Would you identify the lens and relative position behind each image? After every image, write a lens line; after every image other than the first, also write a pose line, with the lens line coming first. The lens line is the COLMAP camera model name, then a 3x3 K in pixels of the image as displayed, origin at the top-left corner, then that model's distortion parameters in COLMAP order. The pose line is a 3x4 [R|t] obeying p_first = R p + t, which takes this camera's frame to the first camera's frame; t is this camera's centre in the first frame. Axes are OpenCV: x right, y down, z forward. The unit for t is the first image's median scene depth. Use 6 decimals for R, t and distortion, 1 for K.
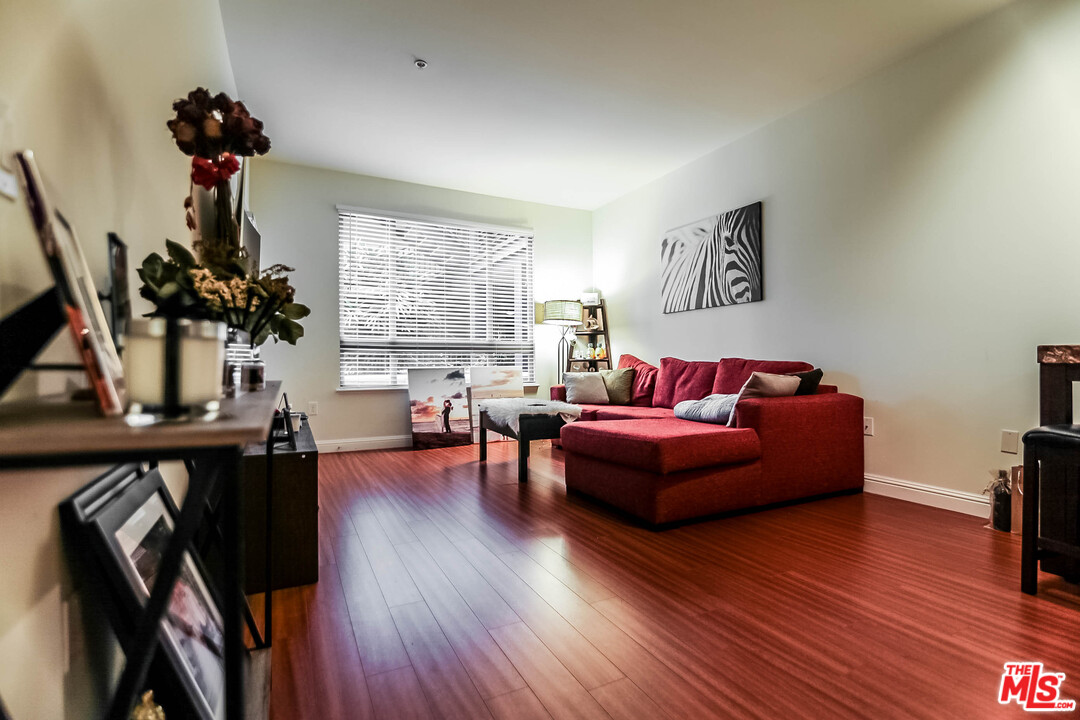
lens RADIAL K [[521.5, 0, 543.0], [0, 521.5, 364.5], [0, 0, 1]] dist [-0.002205, -0.000440]
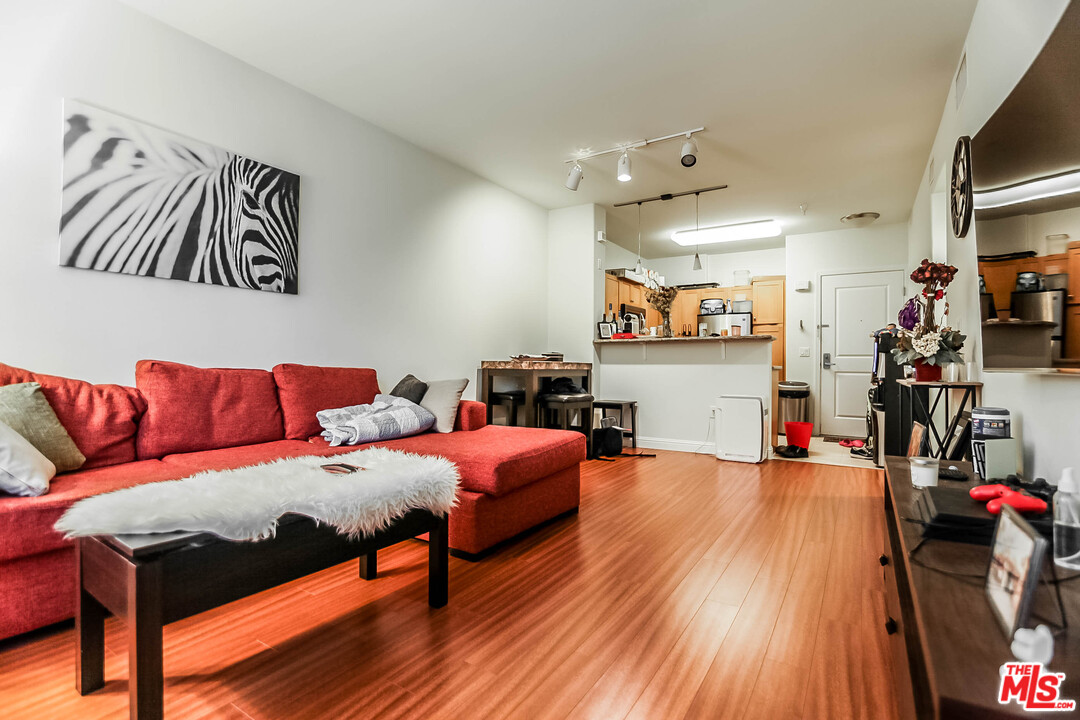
lens RADIAL K [[521.5, 0, 543.3], [0, 521.5, 362.6], [0, 0, 1]] dist [-0.002205, -0.000440]
pose [[-0.522500, -0.000166, 0.852639, -0.467005], [-0.002318, 0.999997, -0.001226, -0.012851], [-0.852636, -0.002617, -0.522499, 1.031212]]
